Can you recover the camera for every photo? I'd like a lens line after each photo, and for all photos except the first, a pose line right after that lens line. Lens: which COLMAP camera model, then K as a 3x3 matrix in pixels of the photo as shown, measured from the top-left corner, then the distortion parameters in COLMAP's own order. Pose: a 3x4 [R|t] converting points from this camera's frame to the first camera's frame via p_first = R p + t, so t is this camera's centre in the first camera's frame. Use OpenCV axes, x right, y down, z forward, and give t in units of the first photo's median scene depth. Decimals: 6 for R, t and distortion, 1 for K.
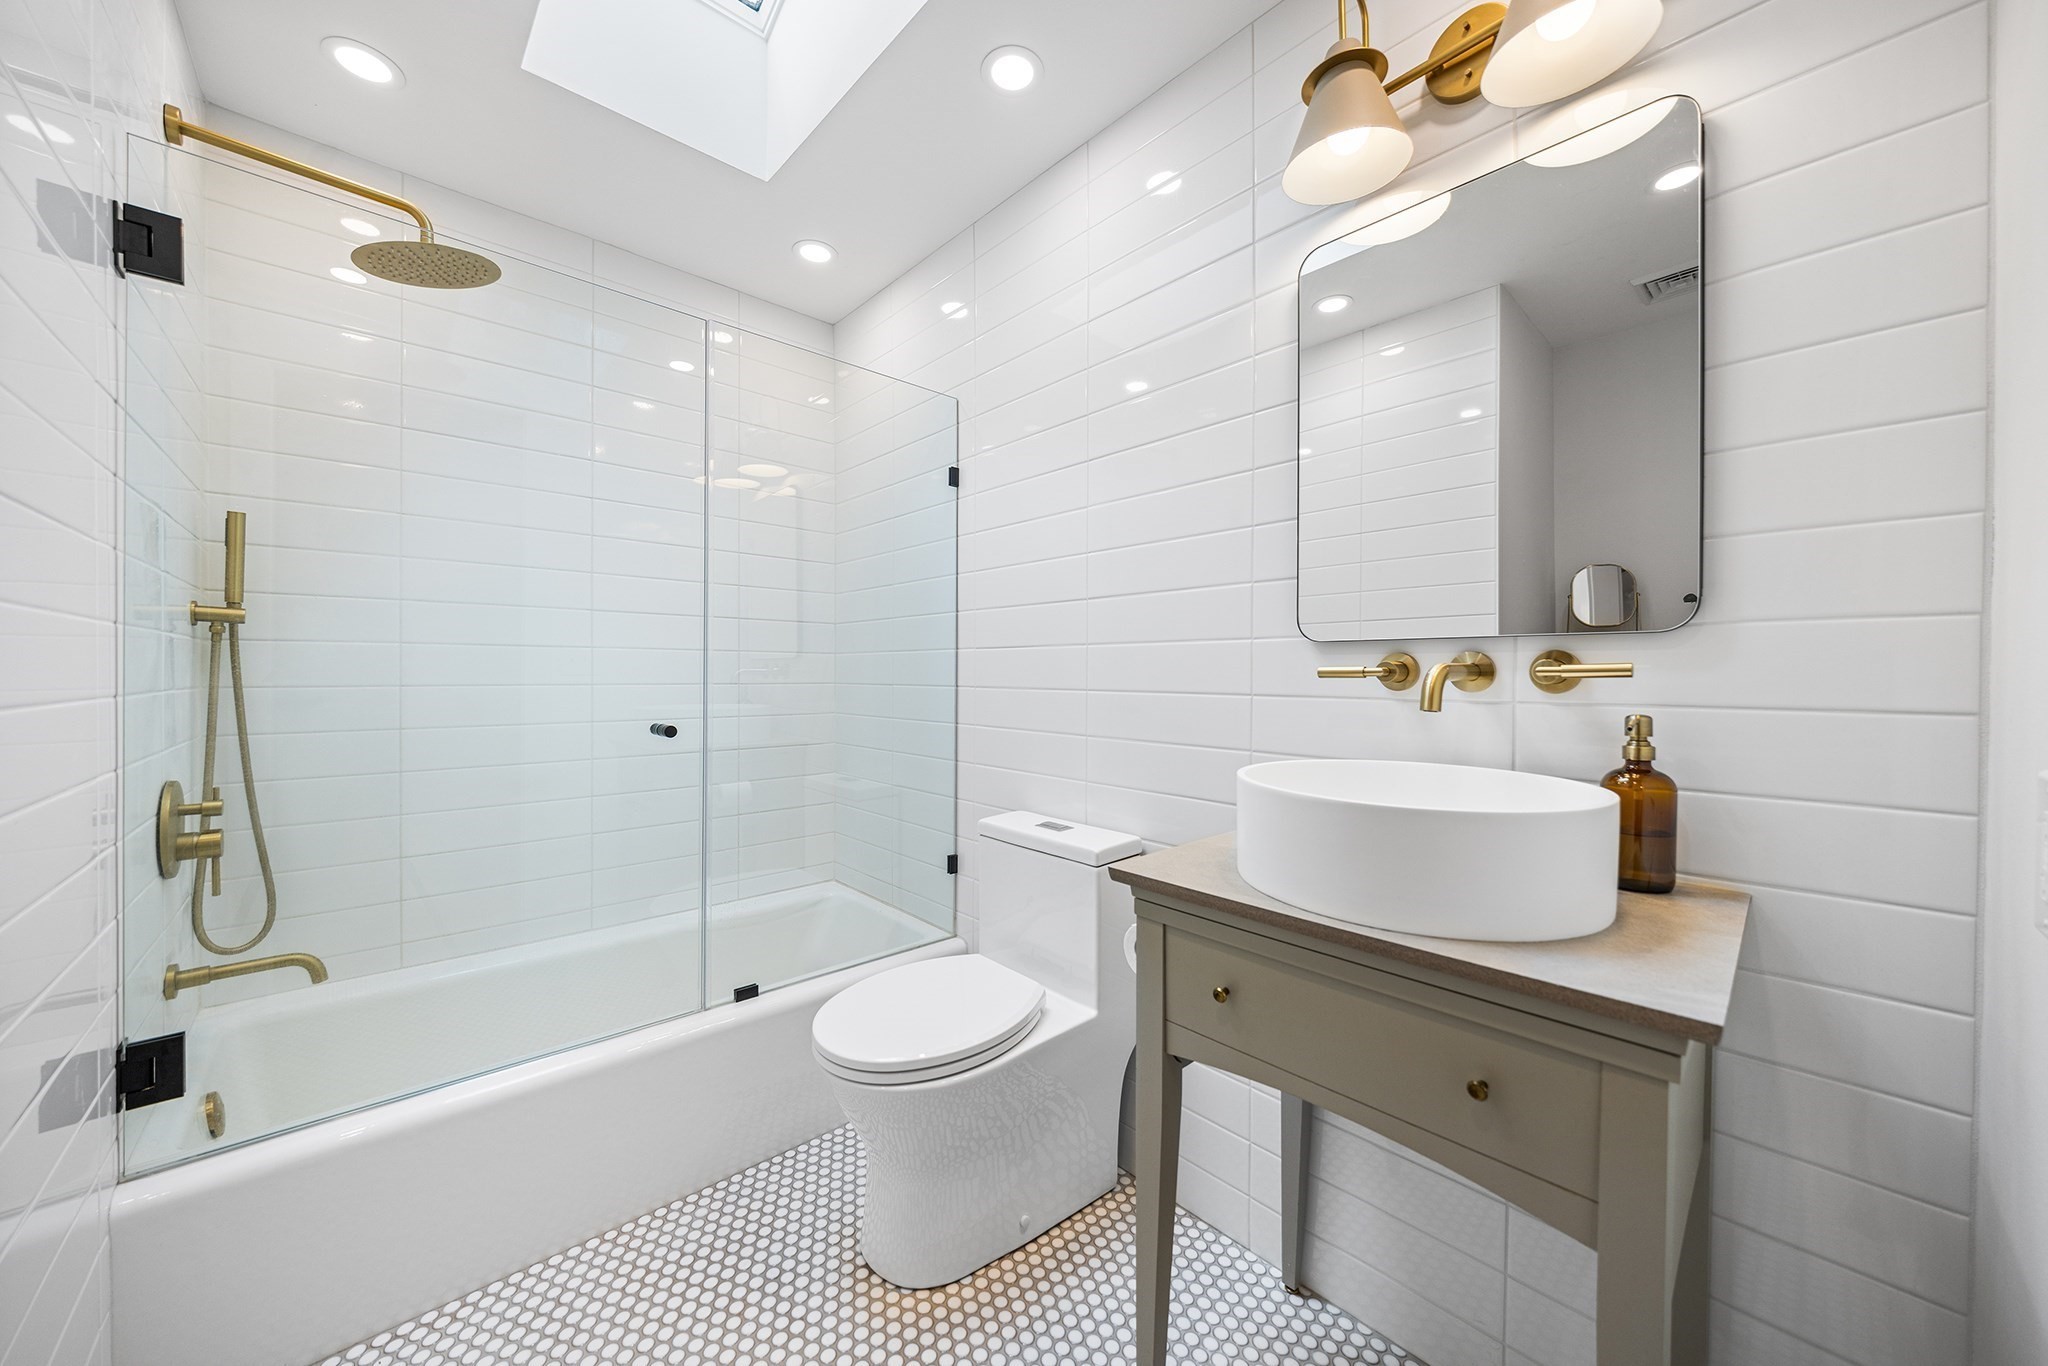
lens RADIAL K [[734.0, 0, 1024.6], [0, 734.0, 677.7], [0, 0, 1]] dist [0.003826, 0.000026]
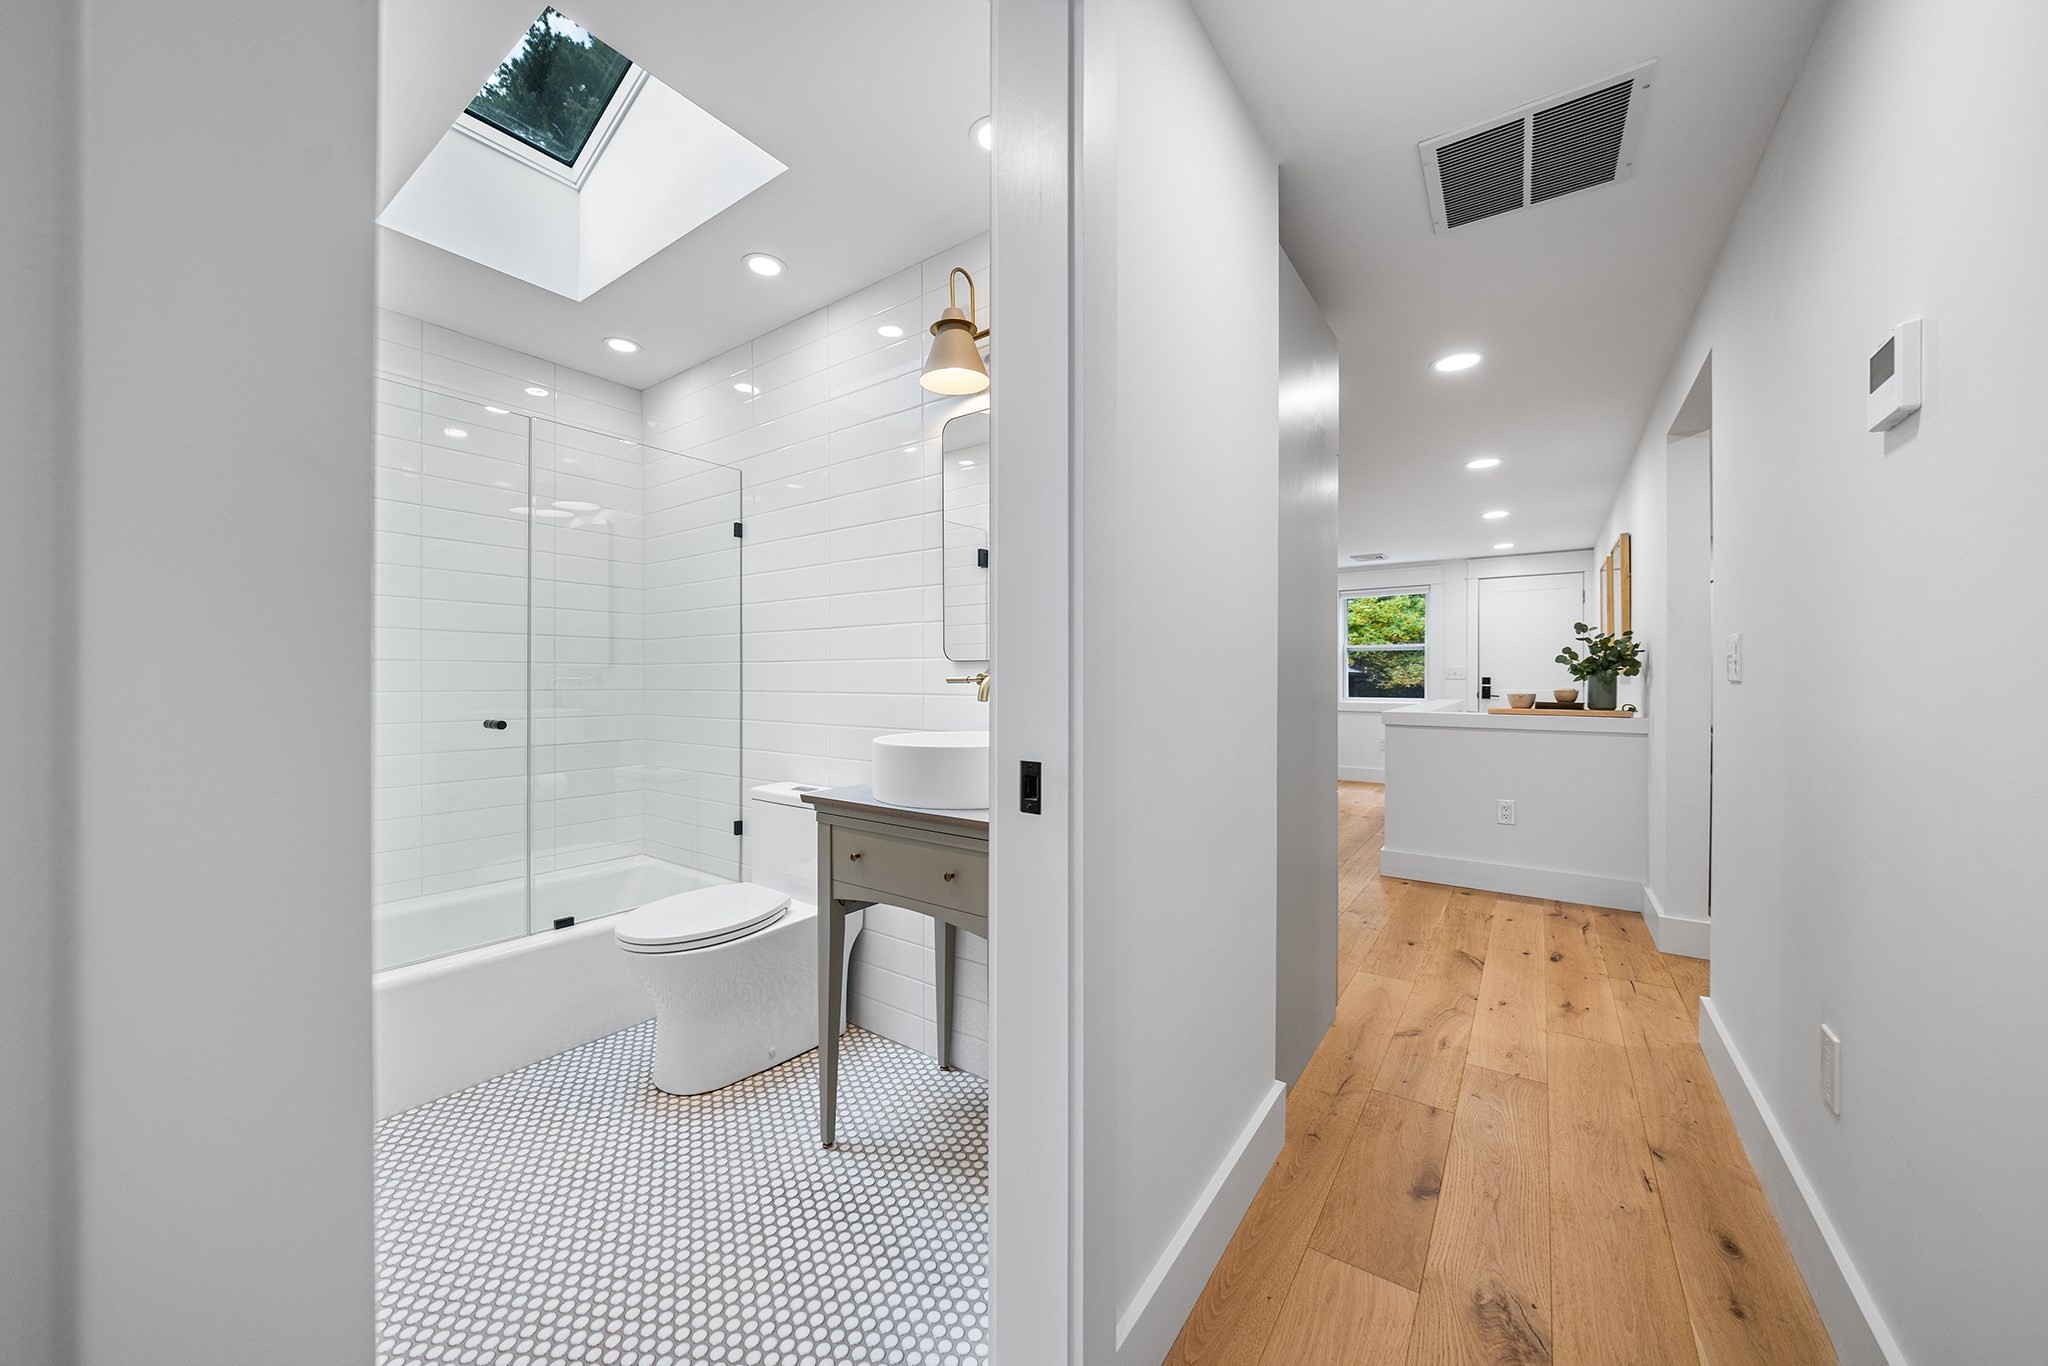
lens RADIAL K [[734.0, 0, 1011.2], [0, 734.0, 681.3], [0, 0, 1]] dist [0.003826, 0.000026]
pose [[0.981453, -0.002049, 0.191691, 0.159780], [0.003003, 0.999985, -0.004684, 0.003173], [-0.191679, 0.005172, 0.981444, -0.459671]]
